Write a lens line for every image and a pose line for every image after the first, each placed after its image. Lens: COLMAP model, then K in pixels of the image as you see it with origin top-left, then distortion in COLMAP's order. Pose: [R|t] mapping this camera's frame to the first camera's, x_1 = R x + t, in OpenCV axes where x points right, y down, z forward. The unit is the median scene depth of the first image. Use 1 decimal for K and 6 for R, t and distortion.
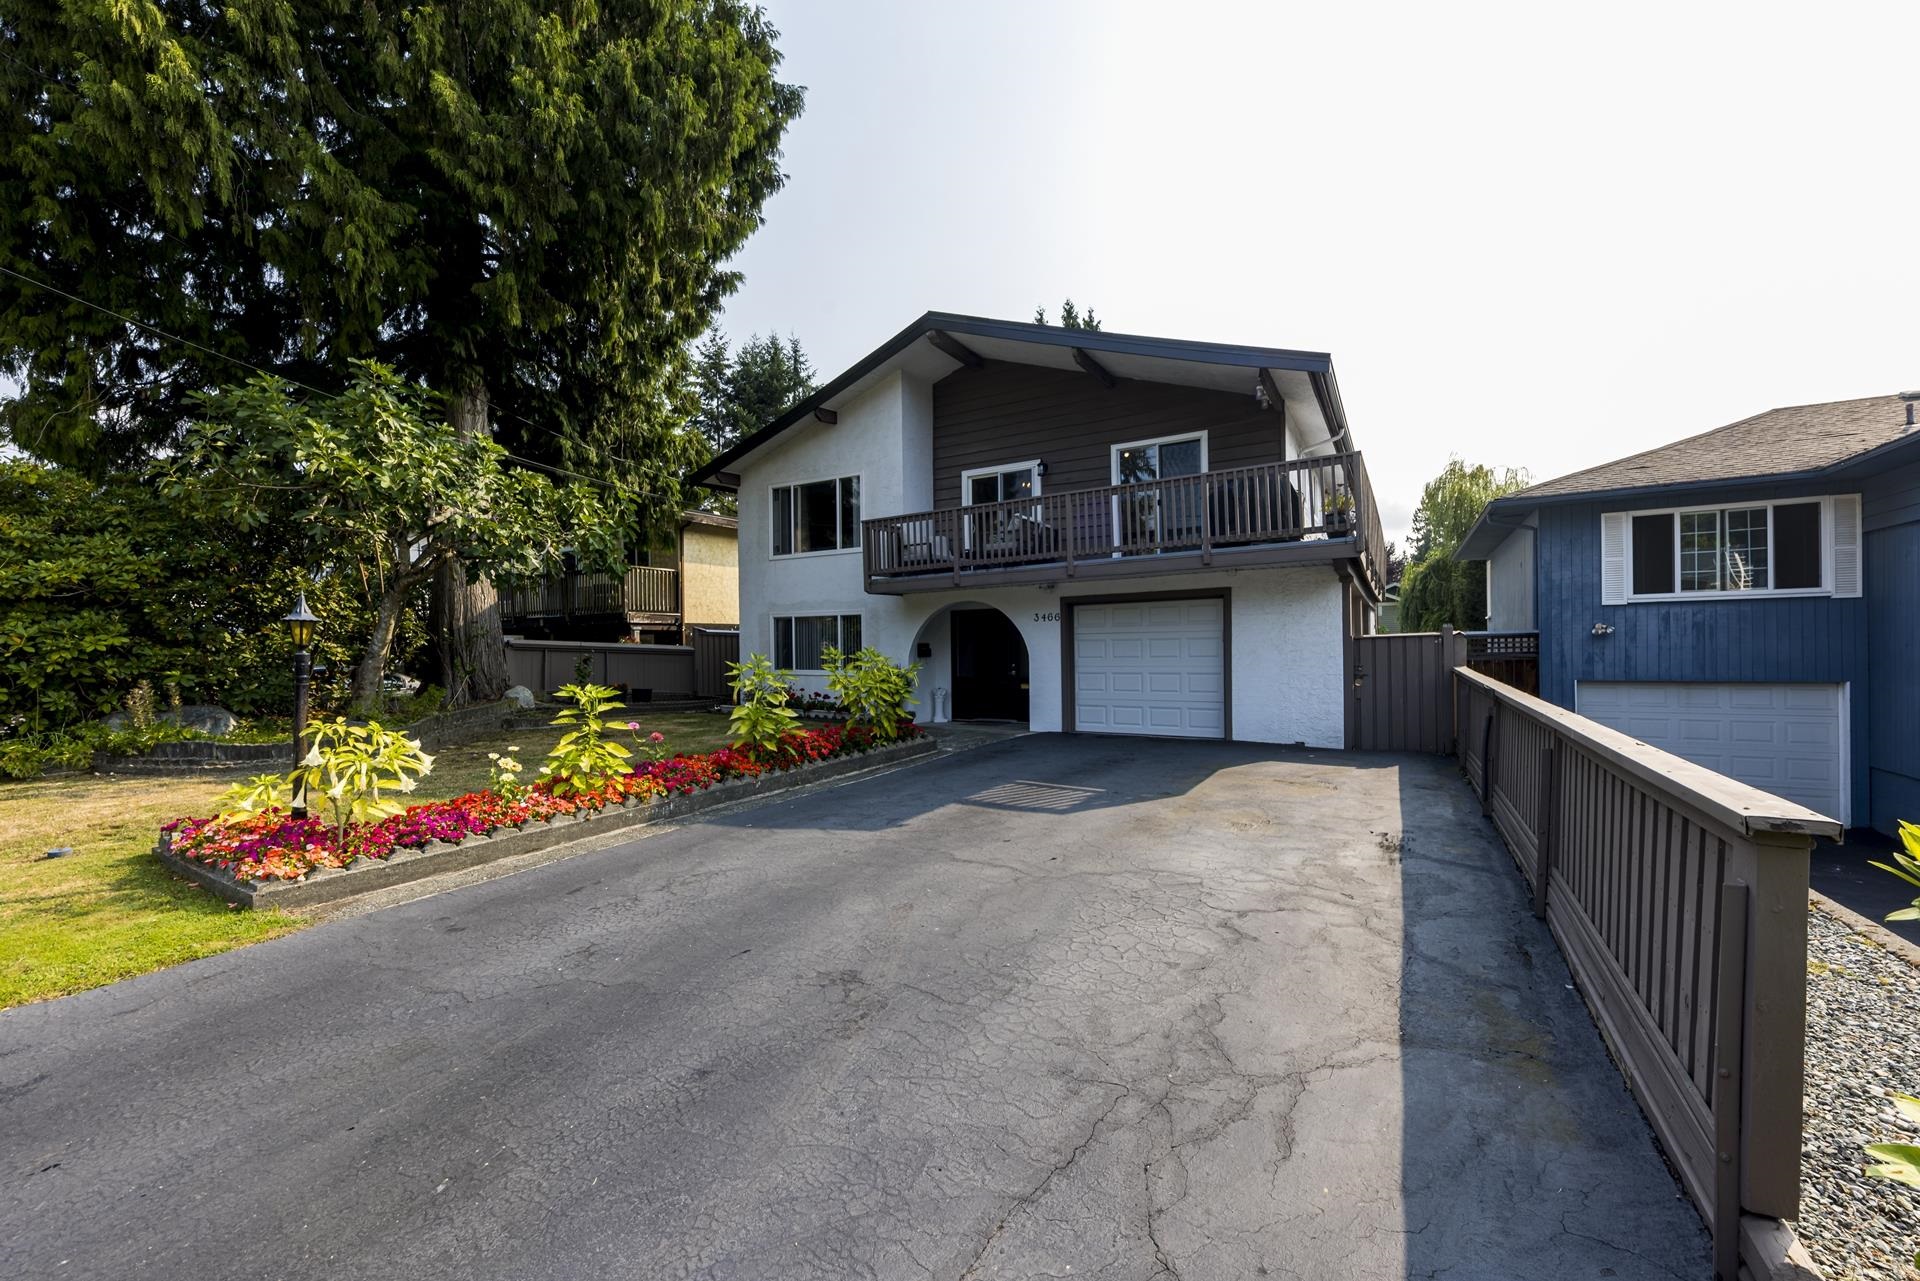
lens RADIAL K [[742.9, 0, 957.6], [0, 742.9, 648.1], [0, 0, 1]] dist [0.005680, -0.003890]
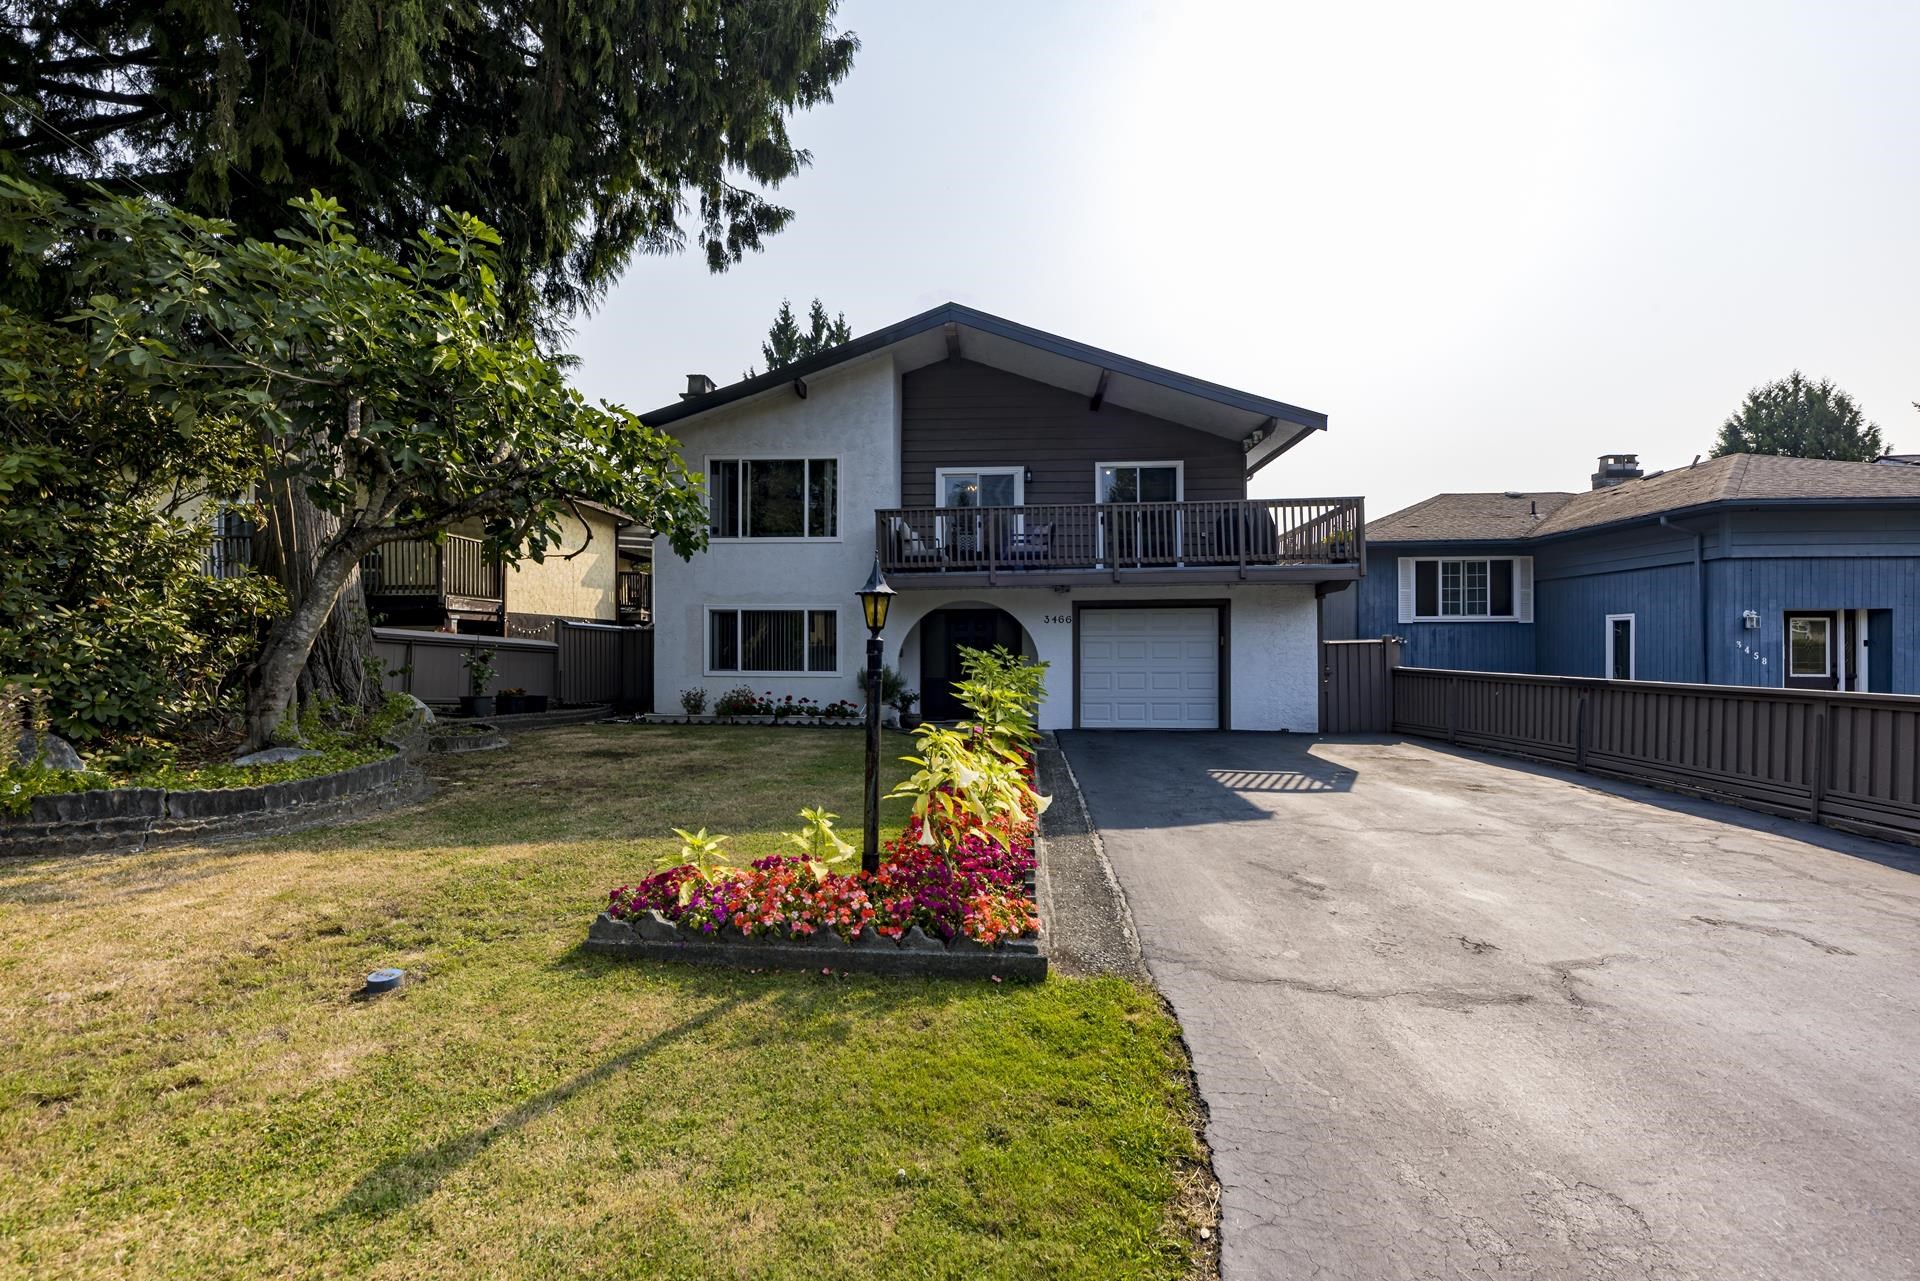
lens RADIAL K [[742.9, 0, 957.6], [0, 742.9, 648.1], [0, 0, 1]] dist [0.005680, -0.003890]
pose [[0.893400, 0.013666, 0.449053, -0.480194], [-0.011299, 0.999905, -0.007951, 0.008633], [-0.449119, 0.002029, 0.893469, 0.130452]]
